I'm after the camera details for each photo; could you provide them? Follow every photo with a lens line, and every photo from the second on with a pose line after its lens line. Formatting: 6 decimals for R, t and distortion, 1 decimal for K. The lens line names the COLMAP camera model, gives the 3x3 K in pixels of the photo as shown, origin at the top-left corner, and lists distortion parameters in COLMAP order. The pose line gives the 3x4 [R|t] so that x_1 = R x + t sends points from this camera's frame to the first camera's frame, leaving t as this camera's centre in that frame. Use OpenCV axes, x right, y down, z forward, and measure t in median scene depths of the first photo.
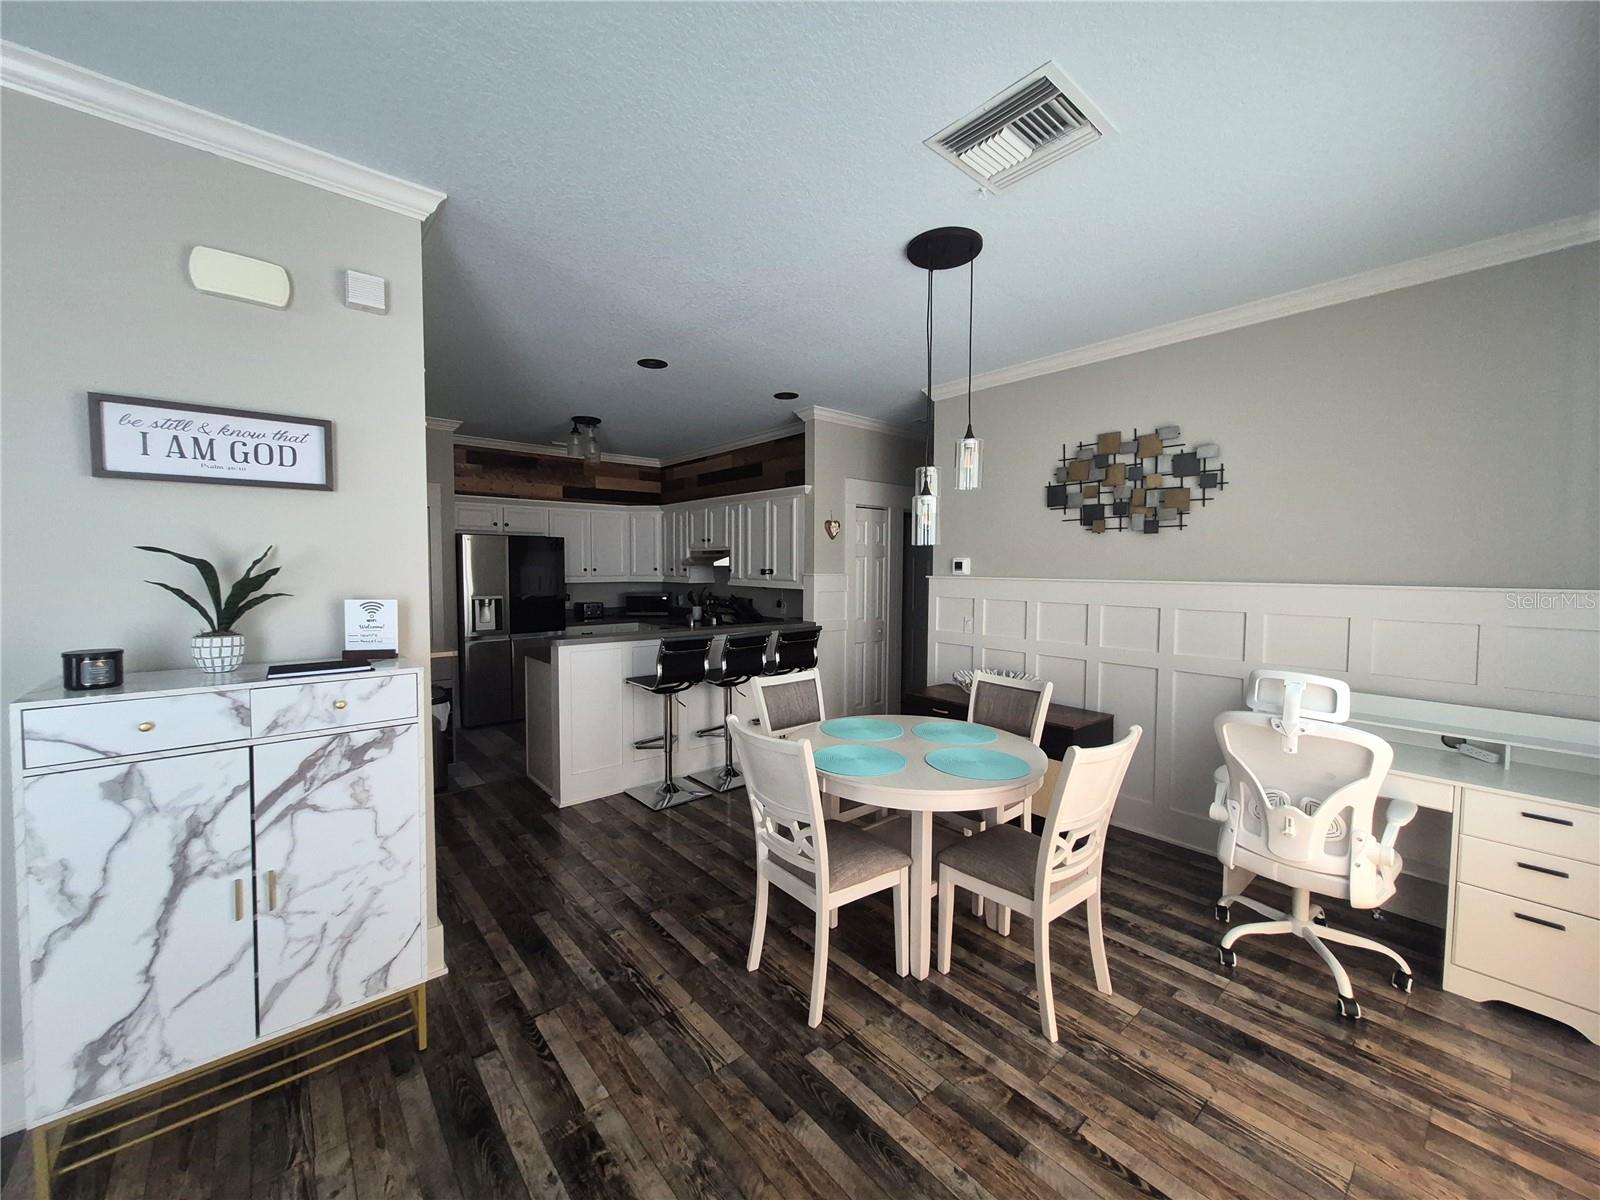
lens RADIAL K [[621.6, 0, 795.3], [0, 621.6, 590.9], [0, 0, 1]] dist [-0.000543, -0.000352]
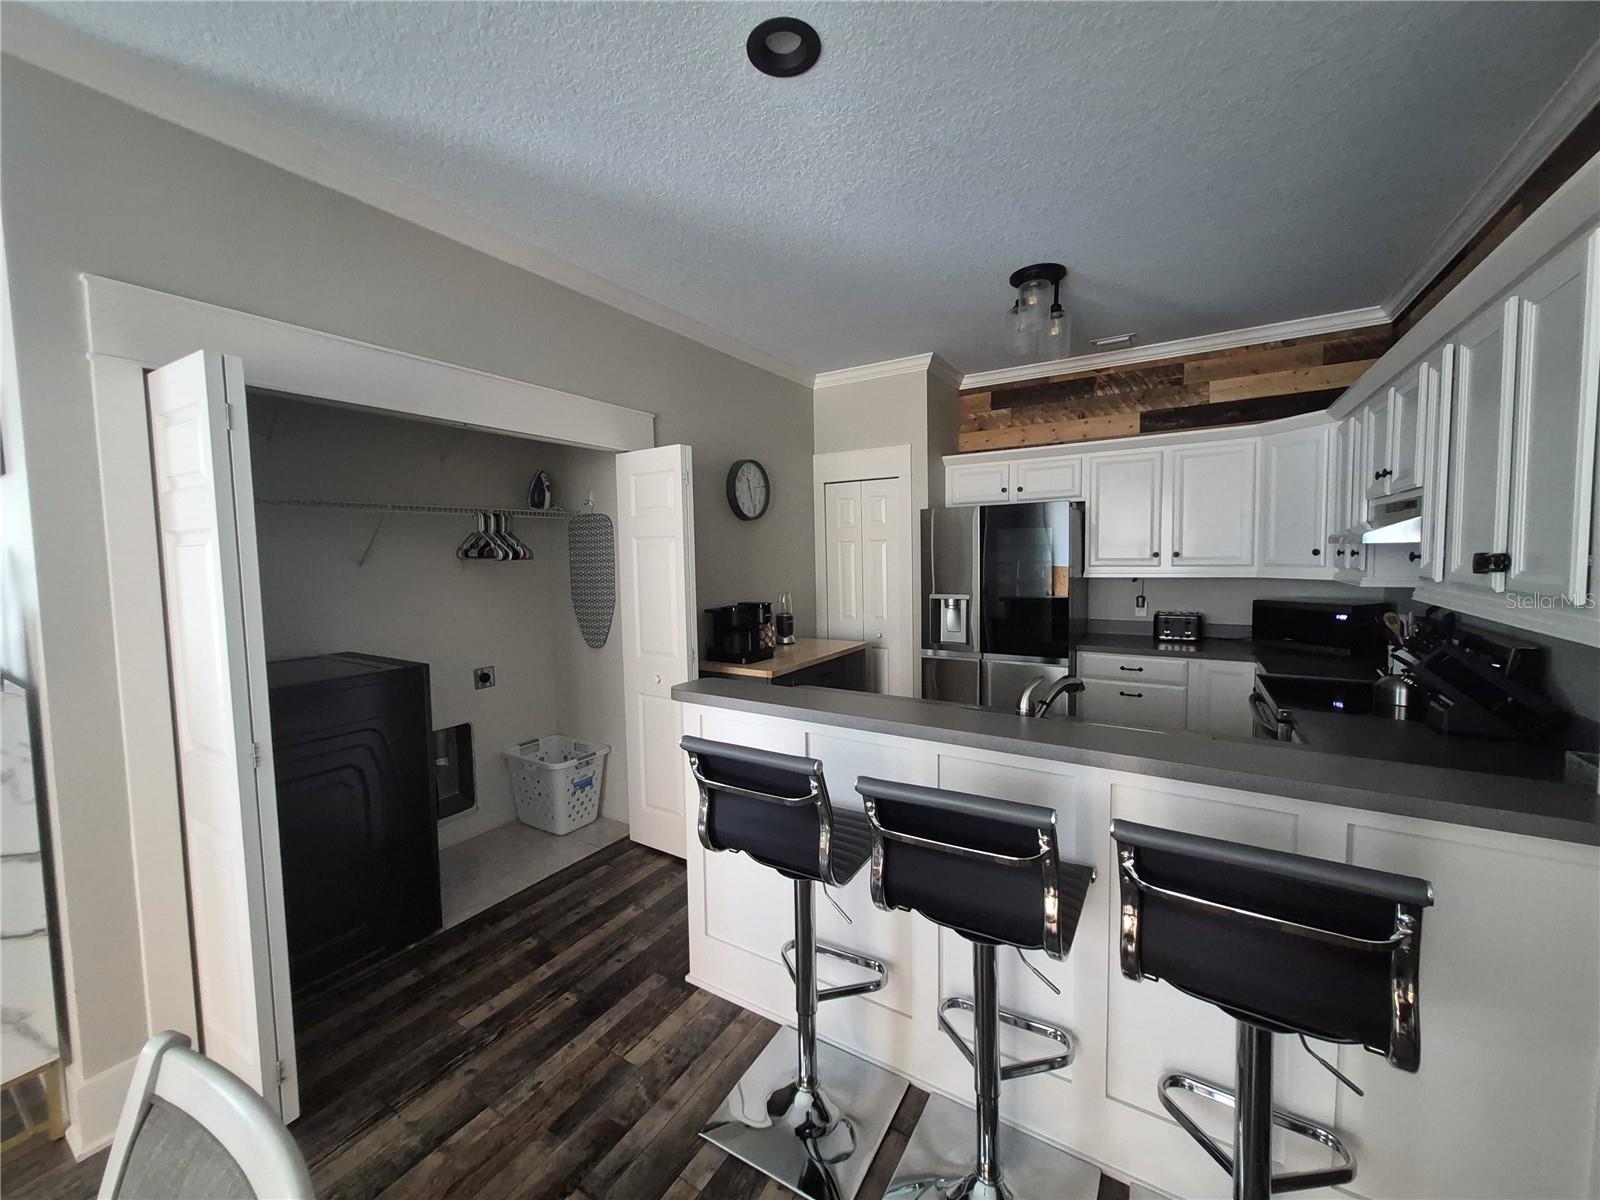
lens RADIAL K [[621.6, 0, 795.3], [0, 621.6, 590.9], [0, 0, 1]] dist [-0.000543, -0.000352]
pose [[0.299495, 0.049945, -0.952790, 0.239747], [-0.020466, 0.998735, 0.045920, -0.049833], [0.953878, 0.005747, 0.300139, 1.254874]]
